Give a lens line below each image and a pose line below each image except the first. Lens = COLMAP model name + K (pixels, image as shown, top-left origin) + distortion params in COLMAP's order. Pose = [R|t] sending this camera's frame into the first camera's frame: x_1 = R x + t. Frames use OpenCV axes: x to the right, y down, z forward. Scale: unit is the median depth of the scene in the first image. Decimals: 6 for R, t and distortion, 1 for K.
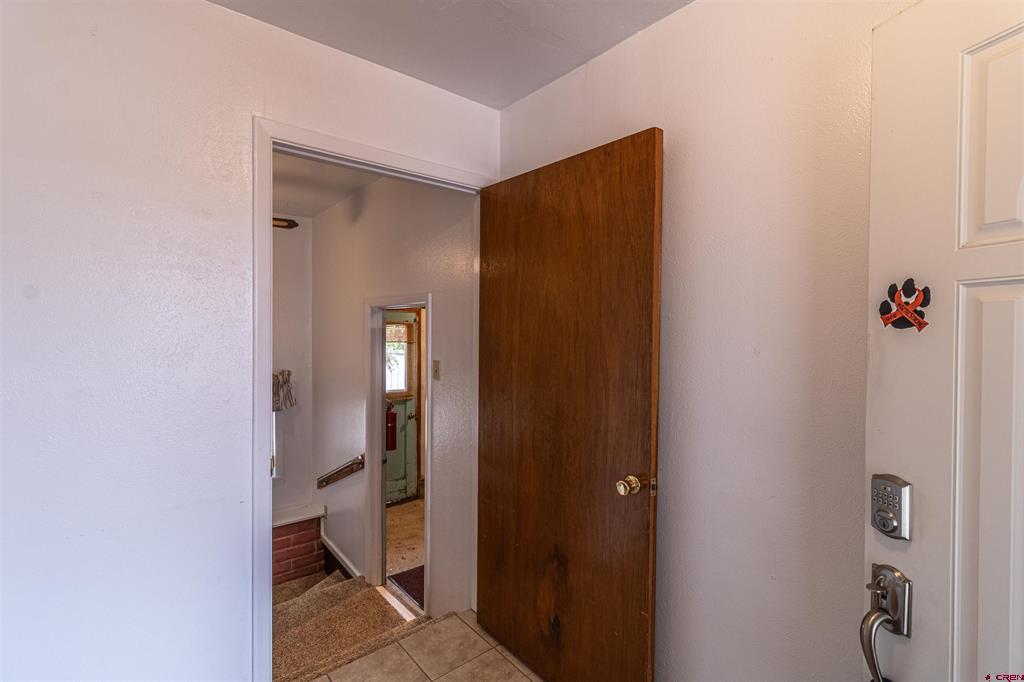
lens RADIAL K [[472.1, 0, 515.6], [0, 472.1, 334.8], [0, 0, 1]] dist [0.003532, 0.000130]
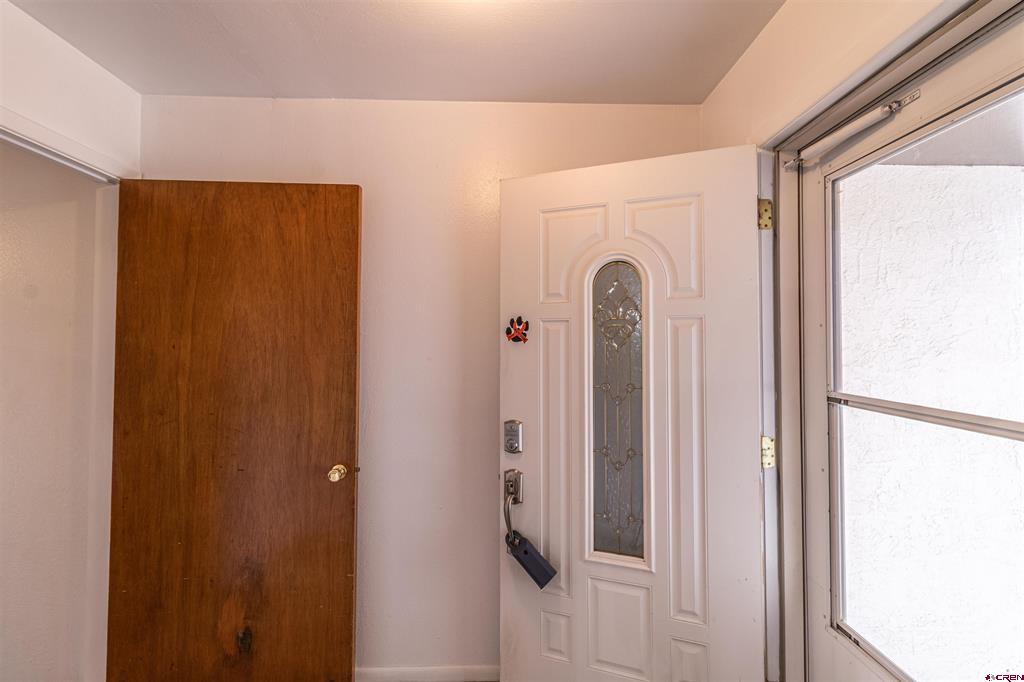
lens RADIAL K [[472.1, 0, 515.6], [0, 472.1, 334.8], [0, 0, 1]] dist [0.003532, 0.000130]
pose [[0.616229, 0.007553, 0.787531, -0.410037], [0.014597, 0.999673, -0.021009, -0.001392], [-0.787432, 0.024442, 0.615917, -0.102815]]
